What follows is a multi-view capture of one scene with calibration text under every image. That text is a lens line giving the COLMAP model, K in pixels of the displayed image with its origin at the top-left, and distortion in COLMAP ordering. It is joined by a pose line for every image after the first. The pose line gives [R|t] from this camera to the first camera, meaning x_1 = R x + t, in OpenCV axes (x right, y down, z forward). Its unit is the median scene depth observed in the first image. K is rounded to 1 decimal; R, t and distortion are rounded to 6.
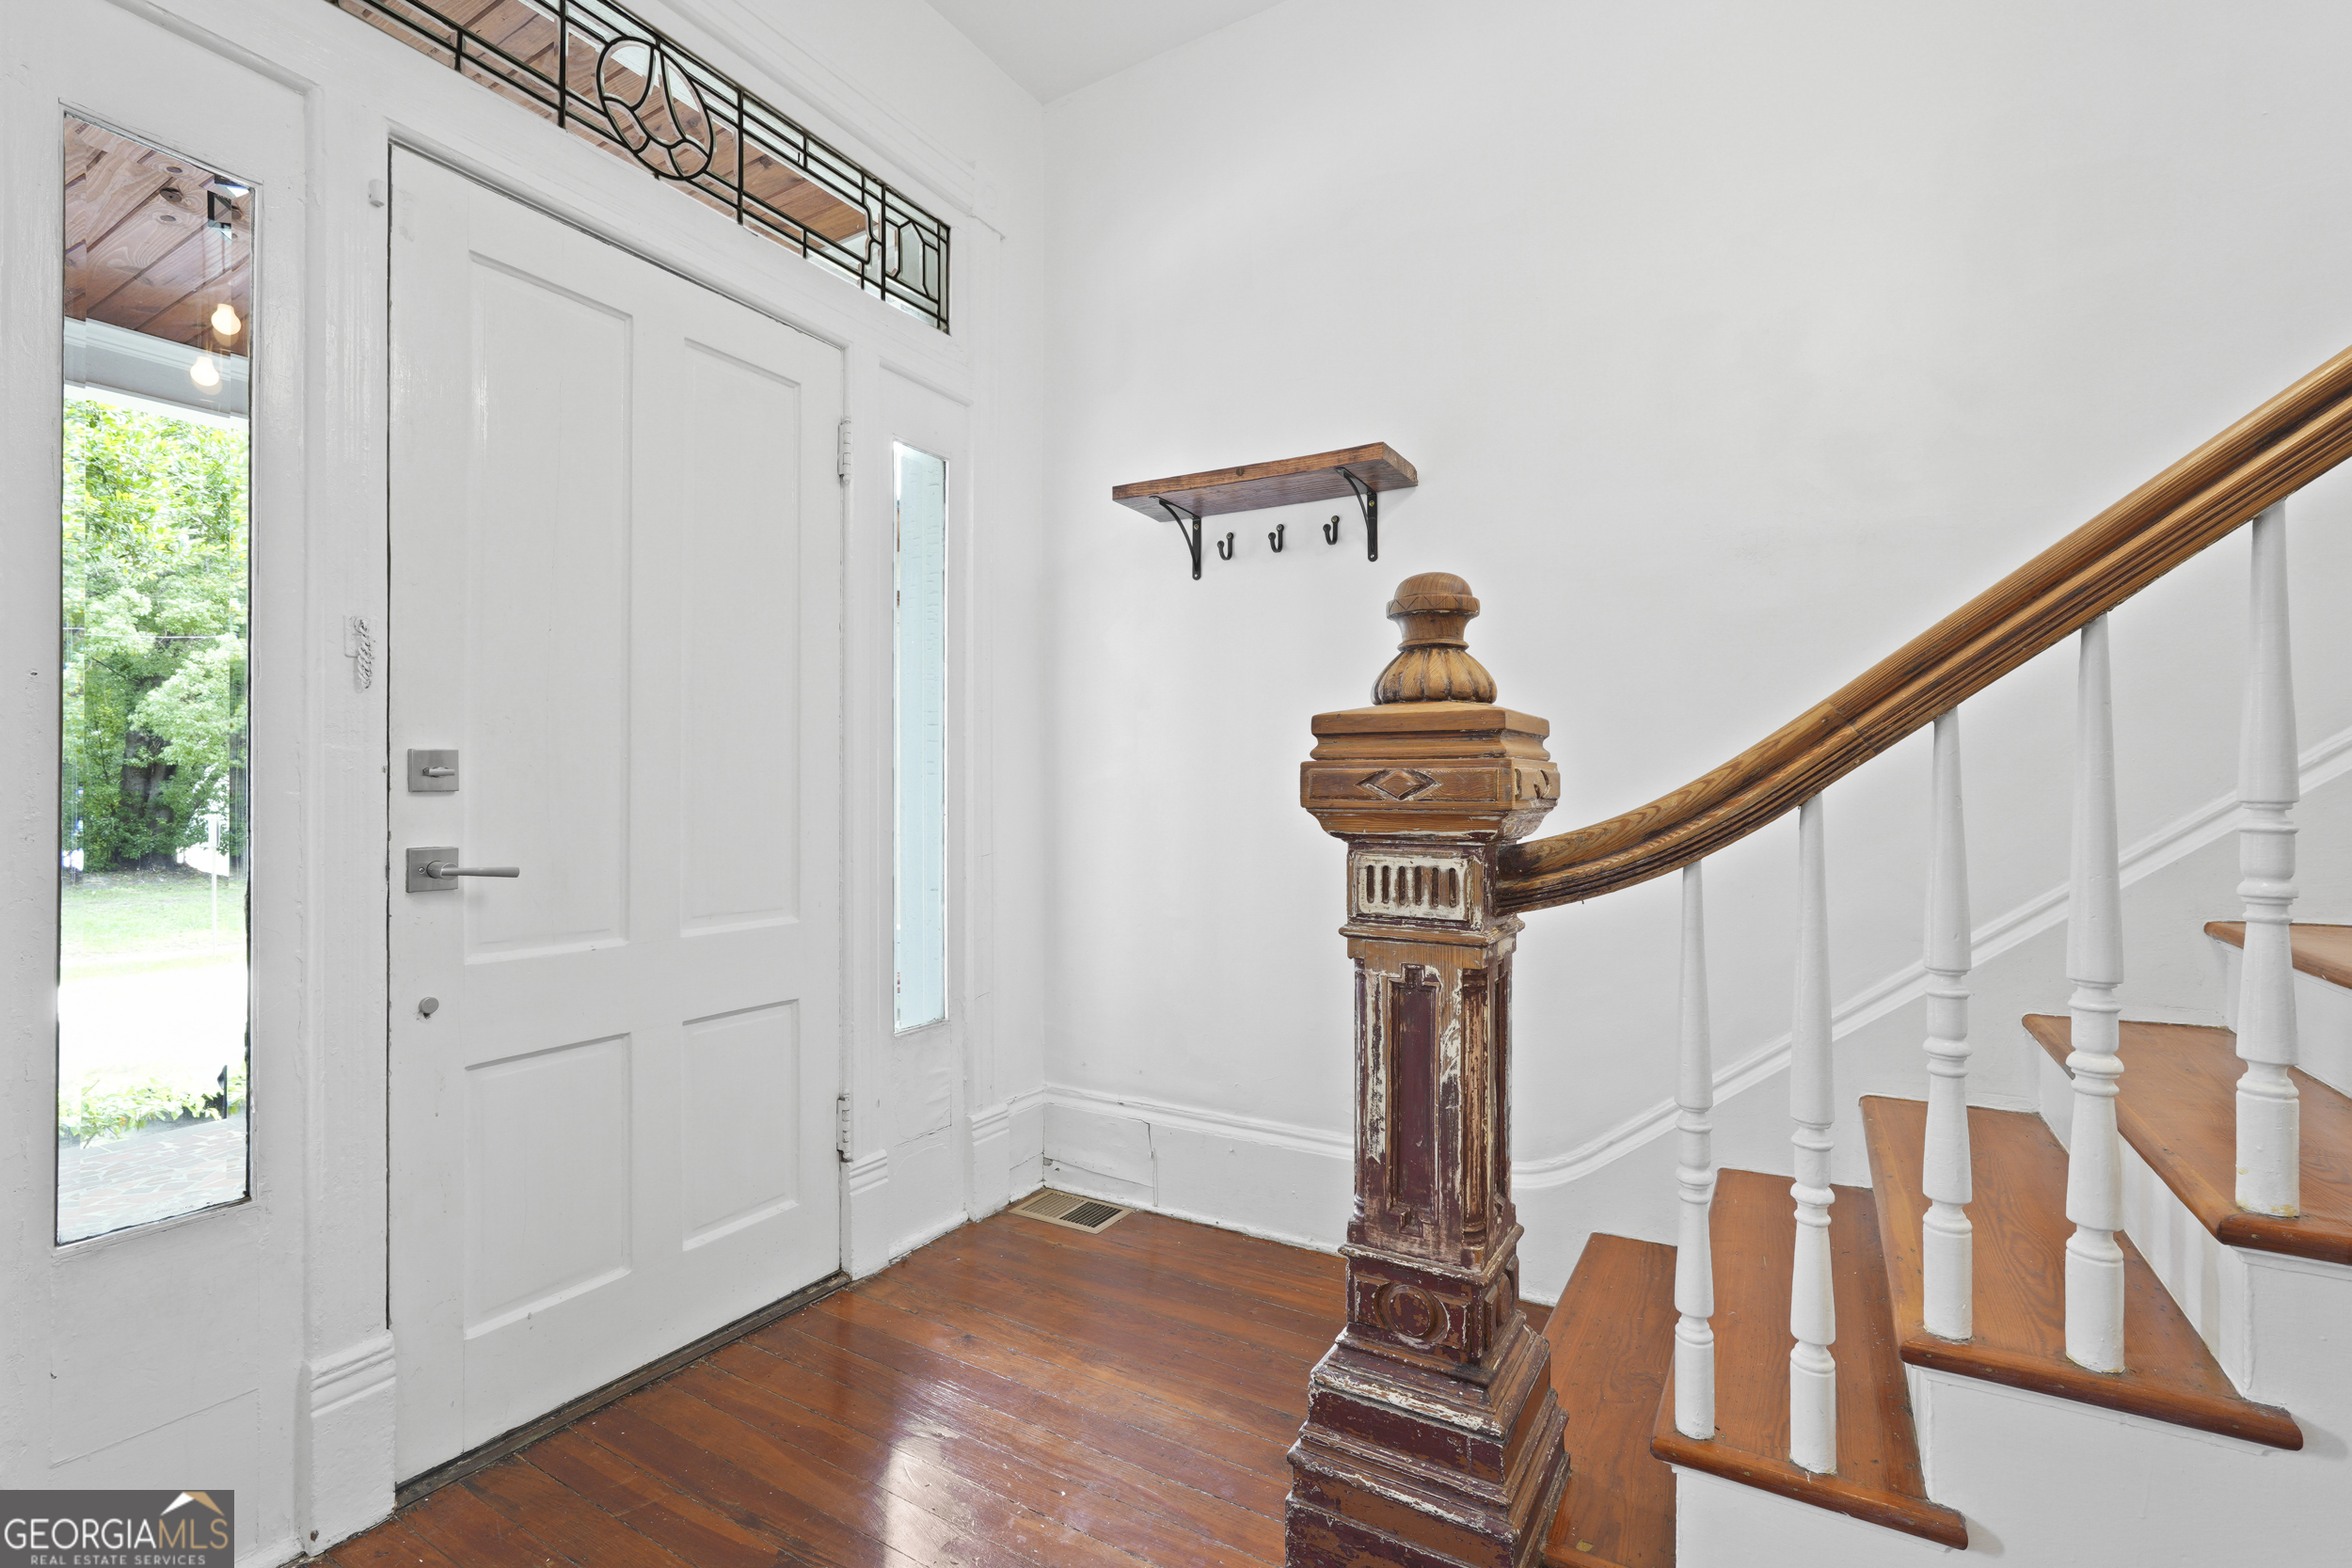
lens RADIAL K [[1038.1, 0, 1172.7], [0, 1038.1, 778.6], [0, 0, 1]] dist [-0.004540, 0.002309]
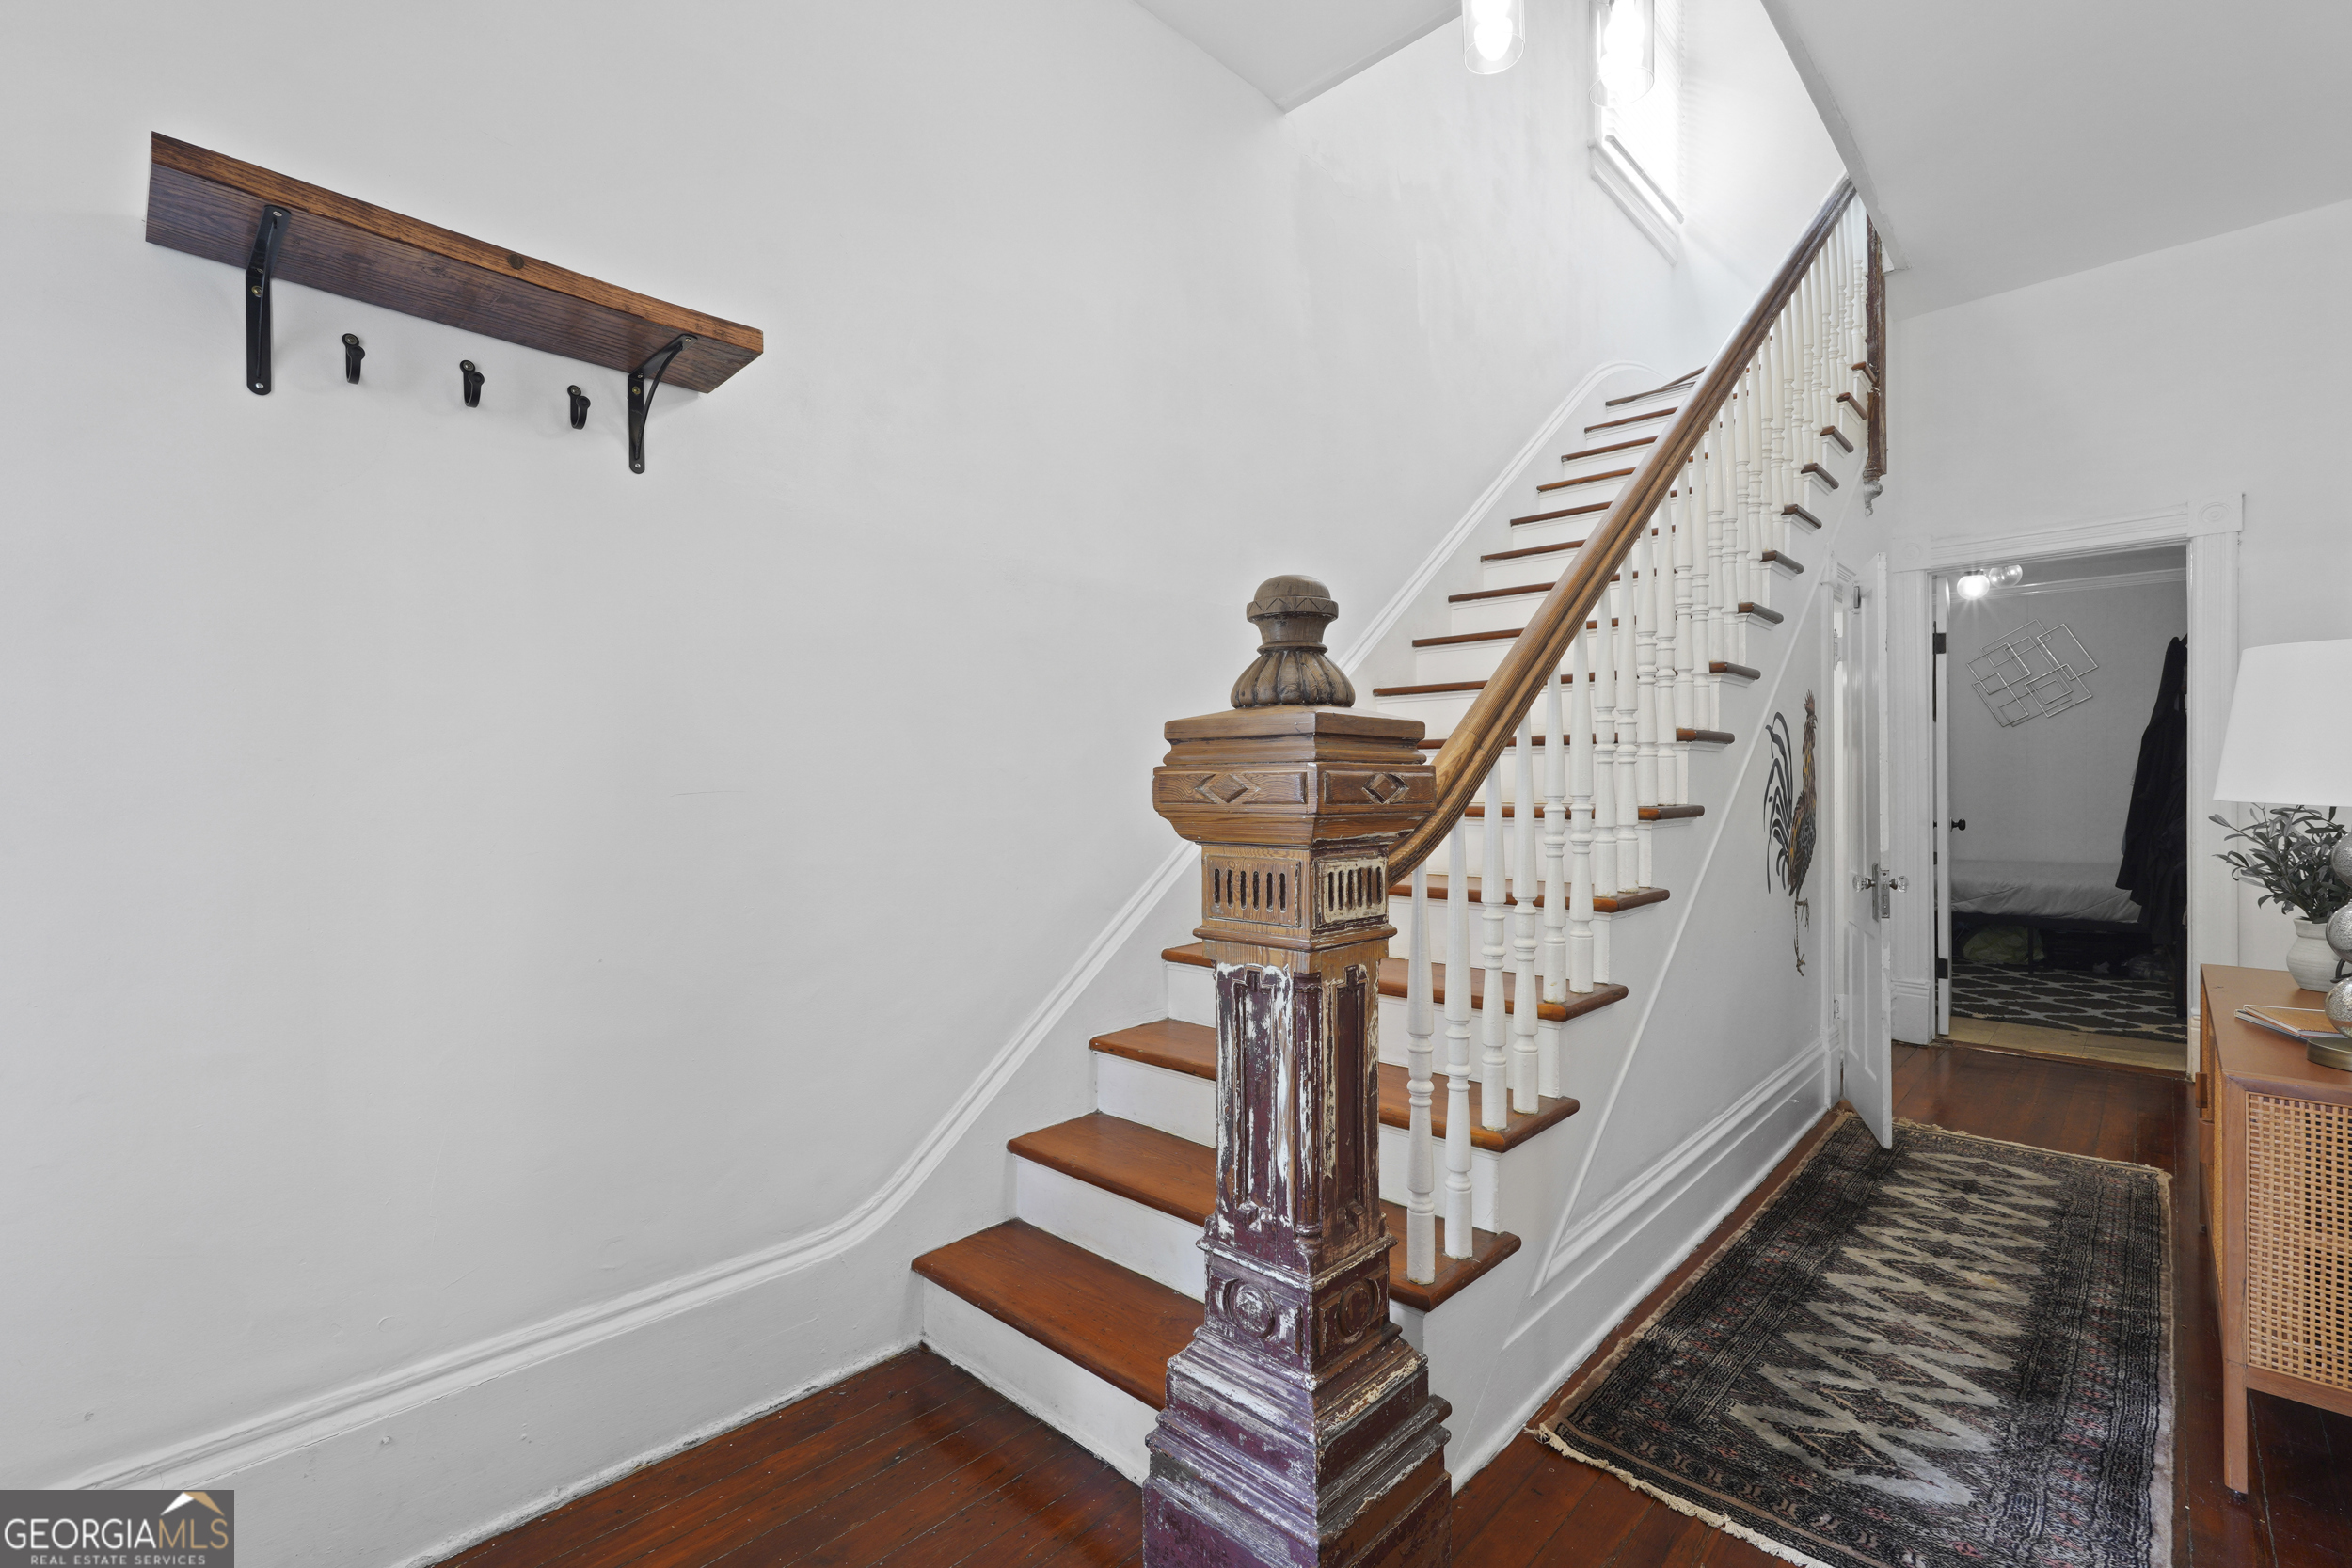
lens RADIAL K [[1038.1, 0, 1166.8], [0, 1038.1, 785.6], [0, 0, 1]] dist [-0.004540, 0.002309]
pose [[0.242561, -0.008613, 0.970098, -0.780683], [-0.001329, 0.999957, 0.009210, -0.005441], [-0.970135, -0.003523, 0.242539, 0.920112]]
